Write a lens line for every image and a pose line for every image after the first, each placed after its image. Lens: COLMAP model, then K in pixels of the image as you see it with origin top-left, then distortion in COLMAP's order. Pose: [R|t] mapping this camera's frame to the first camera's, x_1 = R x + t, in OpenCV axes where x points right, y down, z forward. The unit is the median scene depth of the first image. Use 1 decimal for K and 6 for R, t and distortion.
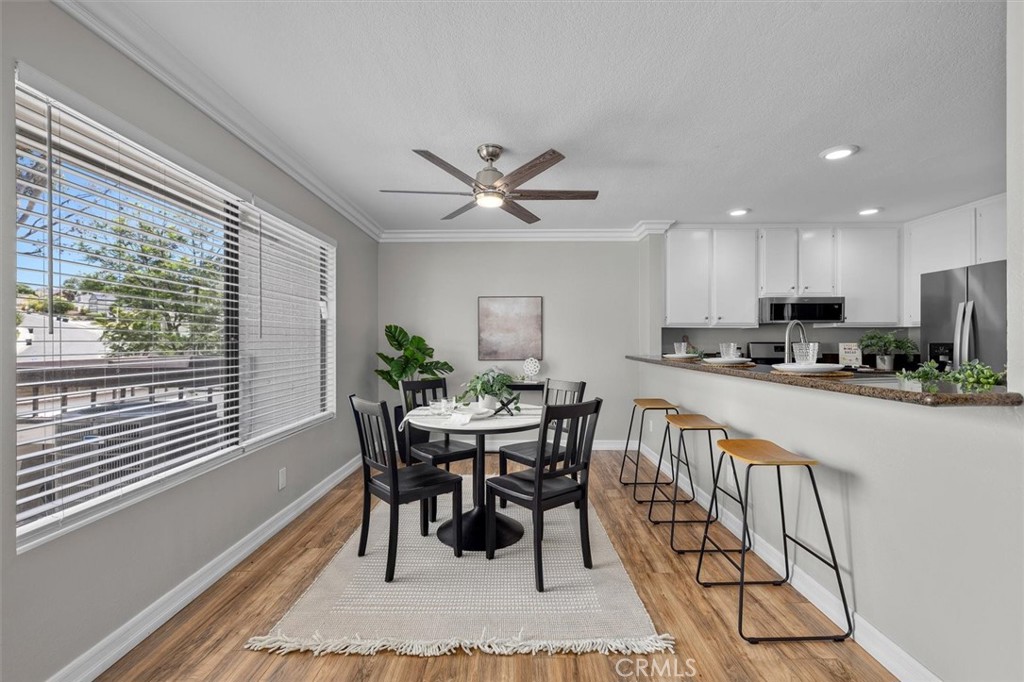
lens RADIAL K [[444.9, 0, 516.6], [0, 444.9, 340.1], [0, 0, 1]] dist [0.001929, 0.000070]
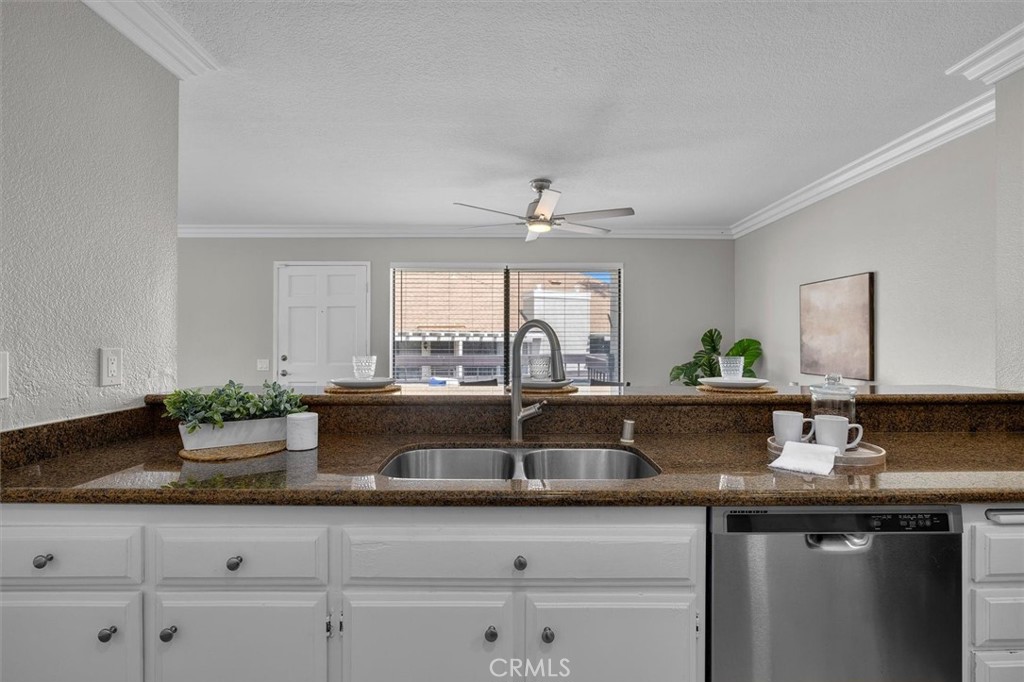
lens RADIAL K [[458.1, 0, 513.3], [0, 458.1, 339.4], [0, 0, 1]] dist [-0.003602, -0.000229]
pose [[0.004746, 0.001430, -0.999988, 0.707633], [0.001659, 0.999998, 0.001438, -0.011851], [0.999987, -0.001666, 0.004744, 0.571326]]
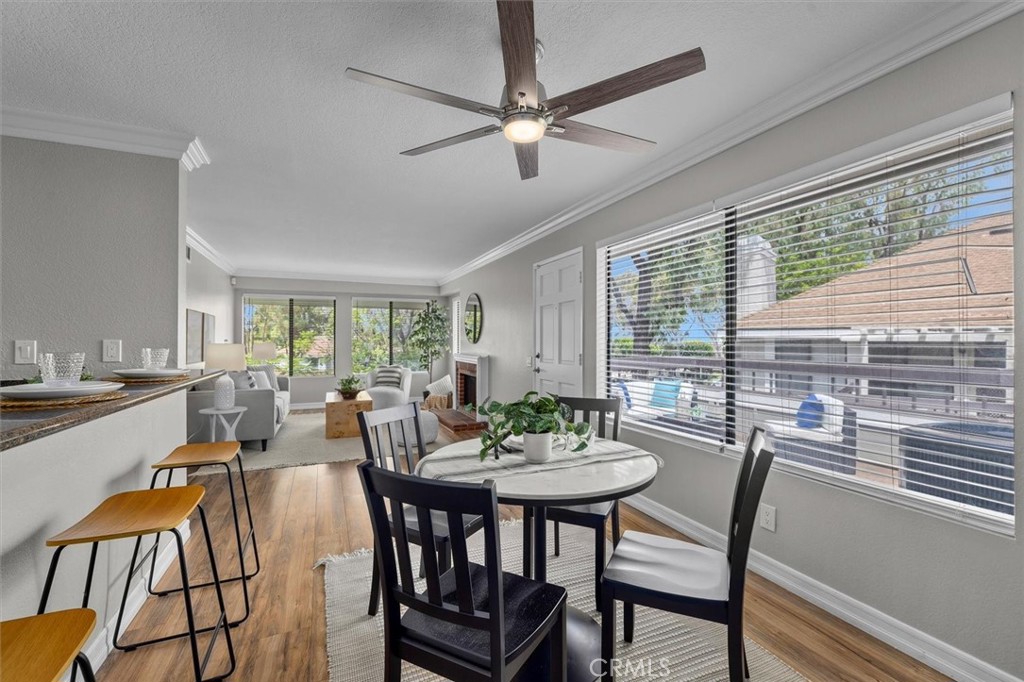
lens RADIAL K [[434.6, 0, 512.0], [0, 434.6, 341.0], [0, 0, 1]] dist [0.001157, -0.000003]
pose [[-0.919210, 0.001793, -0.393763, 0.127246], [0.002370, 0.999997, -0.000978, -0.002684], [0.393760, -0.001832, -0.919211, 0.976399]]
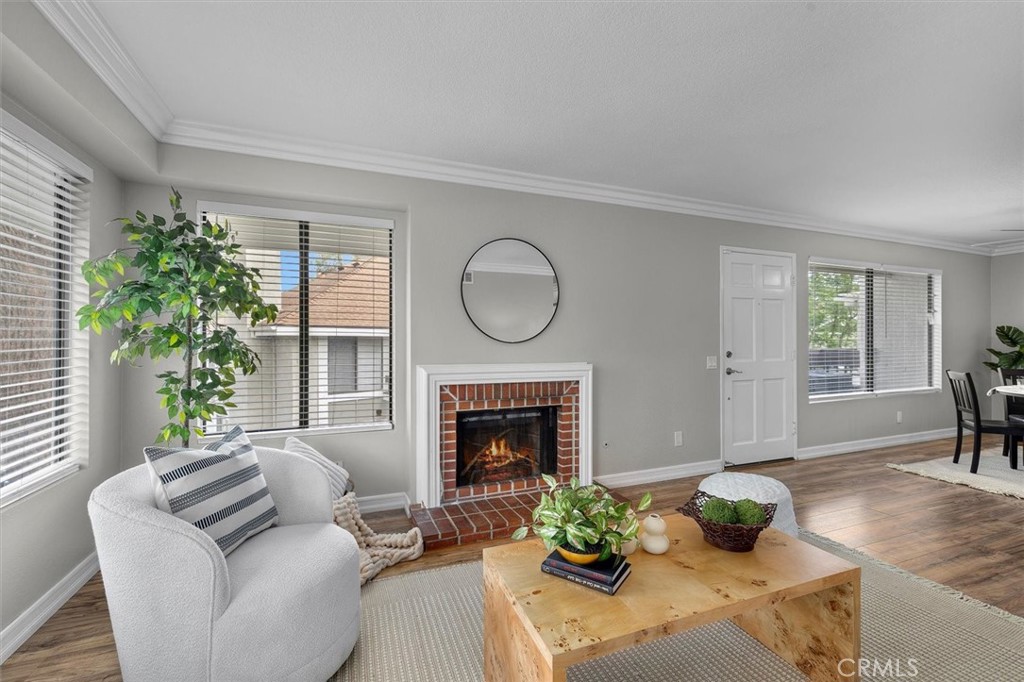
lens RADIAL K [[434.6, 0, 512.0], [0, 434.6, 341.0], [0, 0, 1]] dist [0.001157, -0.000003]
pose [[0.368848, 0.004804, -0.929477, 0.327406], [0.001698, 0.999981, 0.005842, -0.001987], [0.929488, -0.003733, 0.368833, -0.682640]]
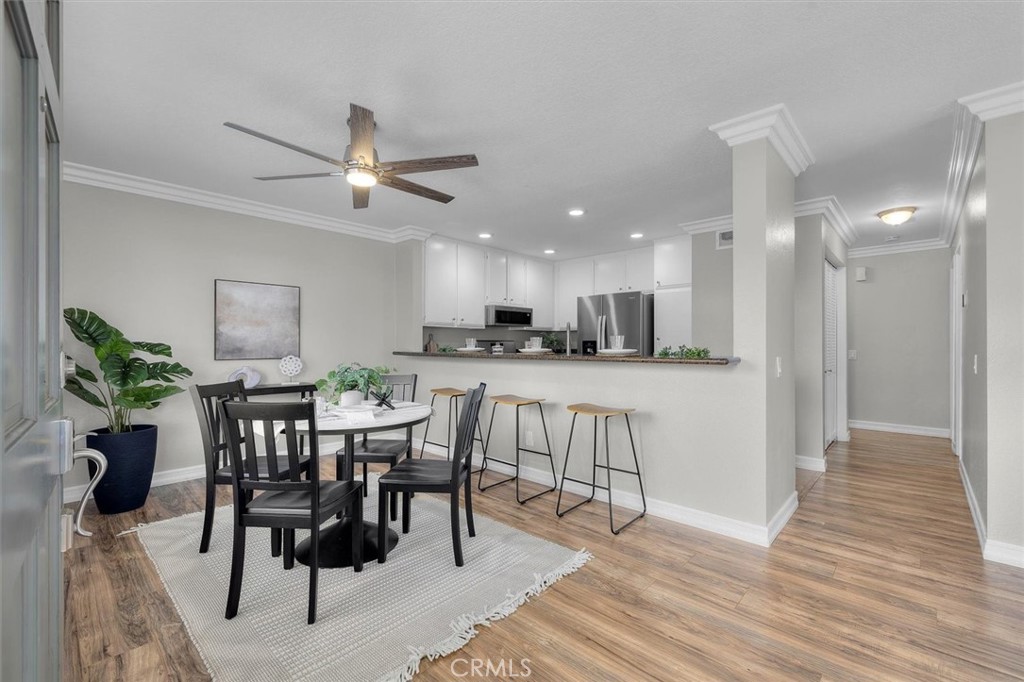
lens RADIAL K [[434.6, 0, 512.0], [0, 434.6, 341.0], [0, 0, 1]] dist [0.001157, -0.000003]
pose [[0.683006, 0.008178, 0.730367, -0.311219], [-0.004213, 0.999965, -0.007256, 0.016364], [-0.730401, 0.001879, 0.683016, 0.101986]]
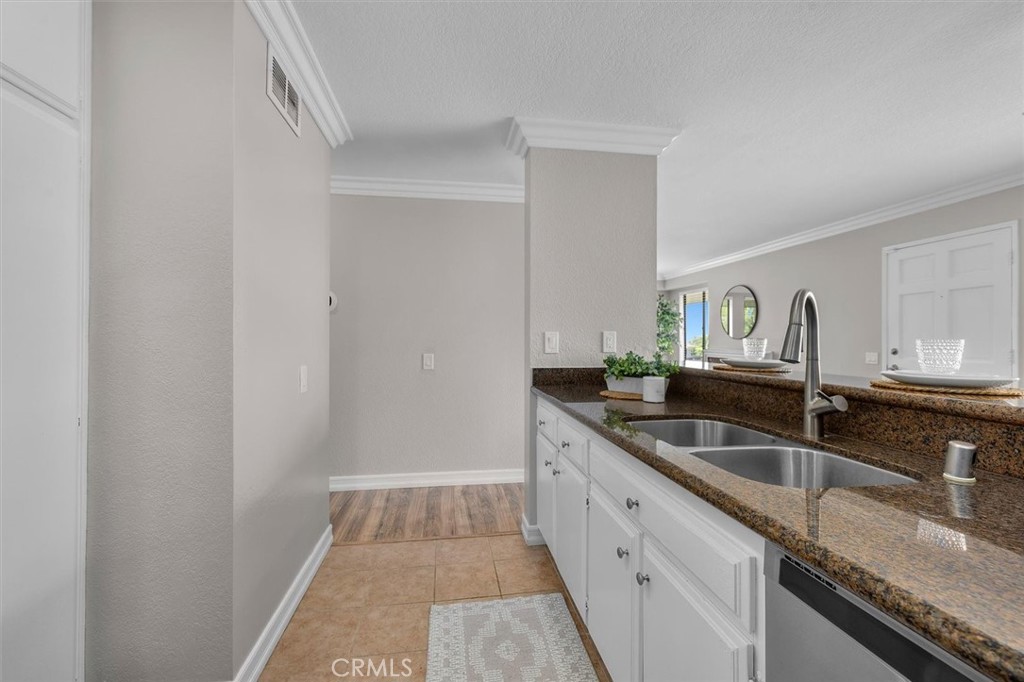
lens RADIAL K [[430.6, 0, 512.8], [0, 430.6, 336.8], [0, 0, 1]] dist [0.001958, 0.000422]
pose [[-0.988464, 0.001486, -0.151450, 0.583289], [0.002447, 0.999978, -0.006155, 0.004117], [0.151437, -0.006454, -0.988446, 0.819989]]
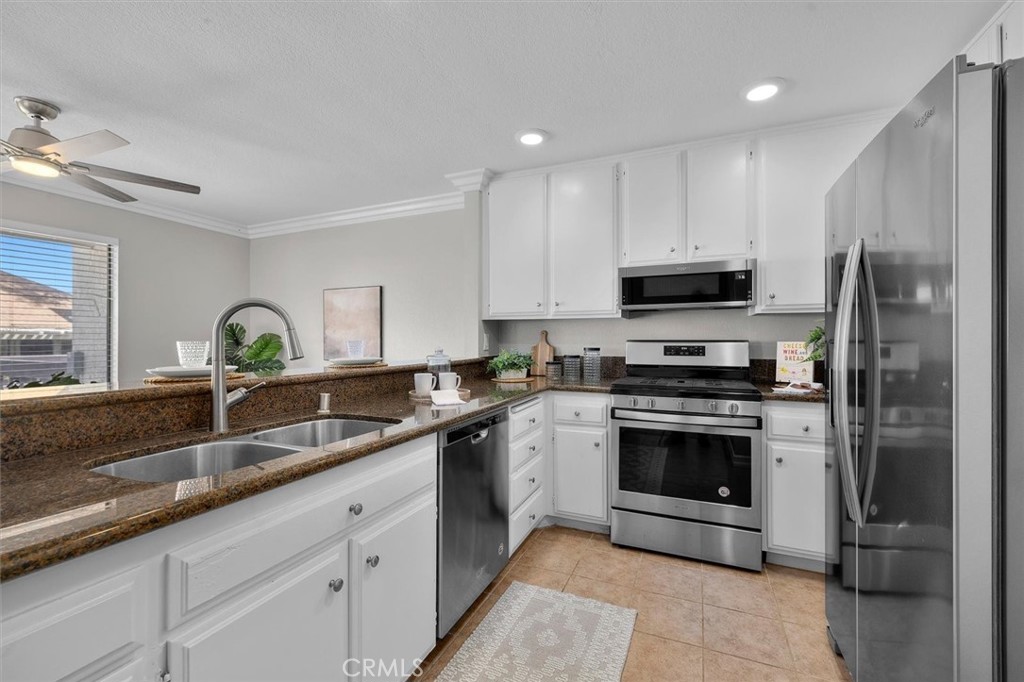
lens RADIAL K [[430.6, 0, 512.8], [0, 430.6, 336.8], [0, 0, 1]] dist [0.001958, 0.000422]
pose [[0.917795, -0.002881, -0.397044, 0.658250], [0.001016, 0.999987, -0.004908, 0.003153], [0.397053, 0.004101, 0.917786, 0.381184]]
